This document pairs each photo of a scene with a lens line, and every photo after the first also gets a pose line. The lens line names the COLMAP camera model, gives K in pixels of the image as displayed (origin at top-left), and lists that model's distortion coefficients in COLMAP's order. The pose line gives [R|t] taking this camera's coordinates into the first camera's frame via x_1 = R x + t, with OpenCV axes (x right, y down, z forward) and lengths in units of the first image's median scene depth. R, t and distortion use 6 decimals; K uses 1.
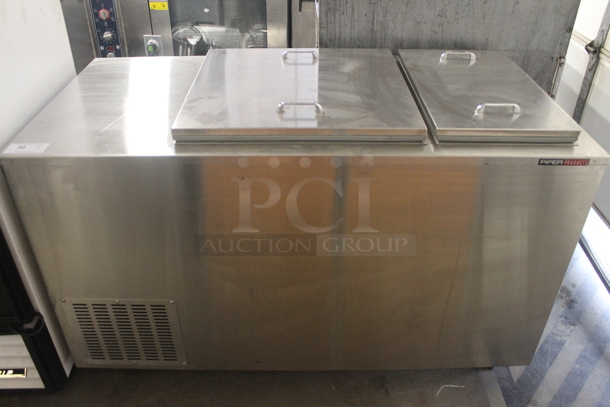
lens RADIAL K [[513.2, 0, 302.7], [0, 513.2, 208.0], [0, 0, 1]] dist [-0.109433, 0.032211]
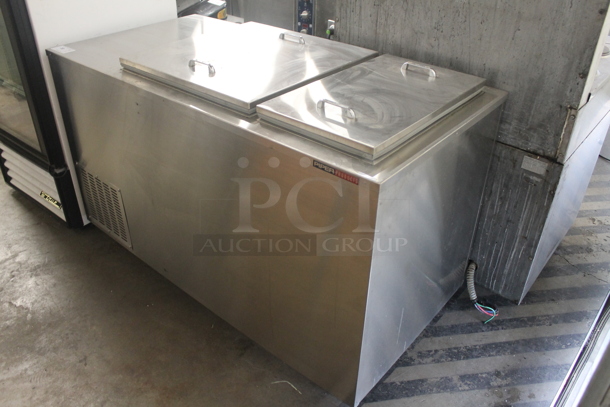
lens RADIAL K [[513.2, 0, 303.1], [0, 513.2, 203.4], [0, 0, 1]] dist [-0.109433, 0.032211]
pose [[0.757299, 0.364733, -0.541727, 0.711405], [-0.381779, 0.920255, 0.085886, -0.068120], [0.529852, 0.141779, 0.836155, 0.127095]]
